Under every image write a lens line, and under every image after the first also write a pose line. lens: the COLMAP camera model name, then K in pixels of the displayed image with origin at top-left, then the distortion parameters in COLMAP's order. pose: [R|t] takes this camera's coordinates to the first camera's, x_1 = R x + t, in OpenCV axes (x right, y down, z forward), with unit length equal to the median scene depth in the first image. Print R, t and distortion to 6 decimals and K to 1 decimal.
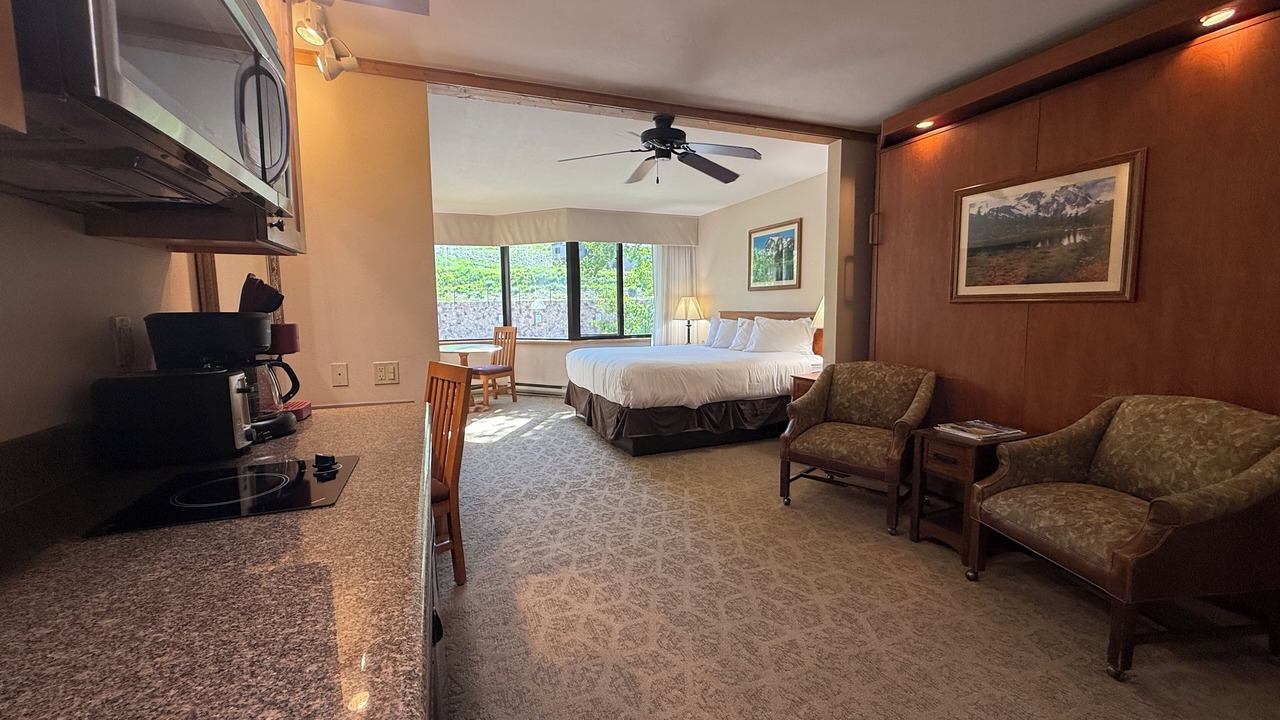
lens RADIAL K [[510.6, 0, 635.1], [0, 510.6, 357.8], [0, 0, 1]] dist [-0.000689, -0.000115]
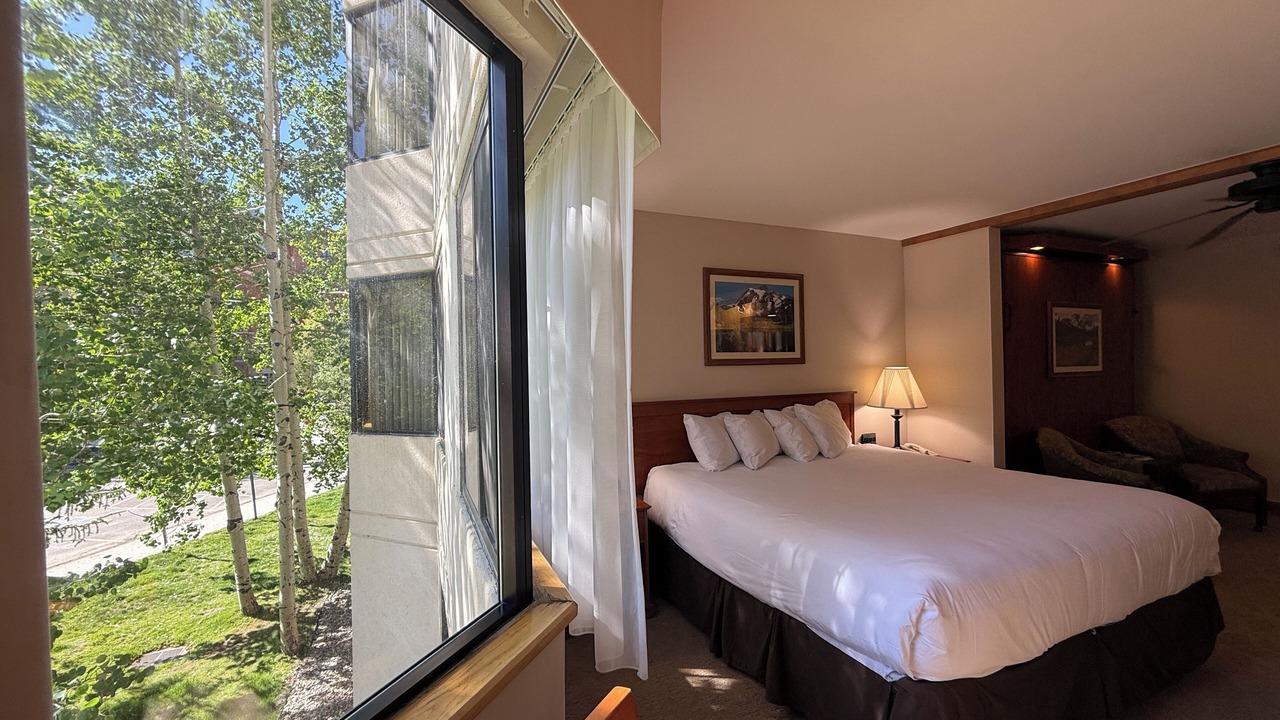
lens RADIAL K [[510.6, 0, 635.1], [0, 510.6, 357.8], [0, 0, 1]] dist [-0.000689, -0.000115]
pose [[-0.044505, 0.016852, 0.998867, -0.434952], [0.118537, 0.992883, -0.011470, -0.164120], [-0.991952, 0.117892, -0.046186, 1.274220]]
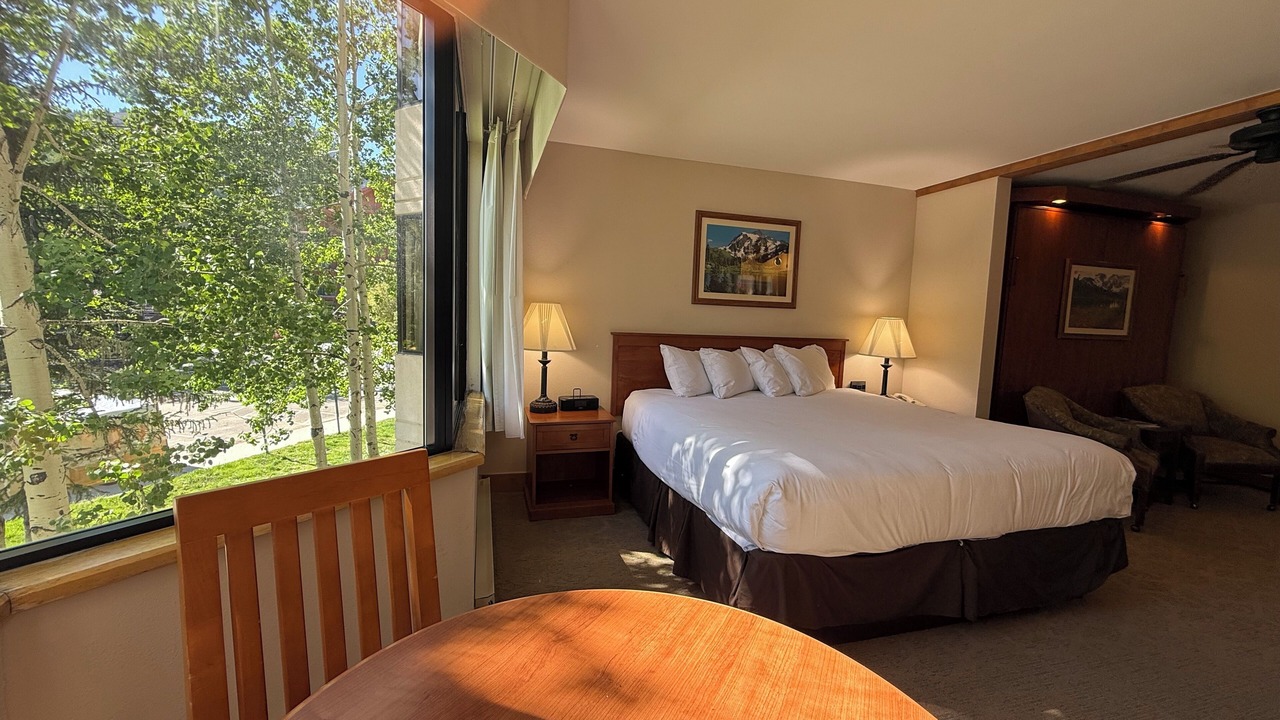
lens RADIAL K [[510.6, 0, 635.1], [0, 510.6, 357.8], [0, 0, 1]] dist [-0.000689, -0.000115]
pose [[0.085722, -0.069729, 0.993876, -0.497999], [0.062417, 0.995964, 0.064492, -0.124641], [-0.994362, 0.056507, 0.089728, 1.168661]]
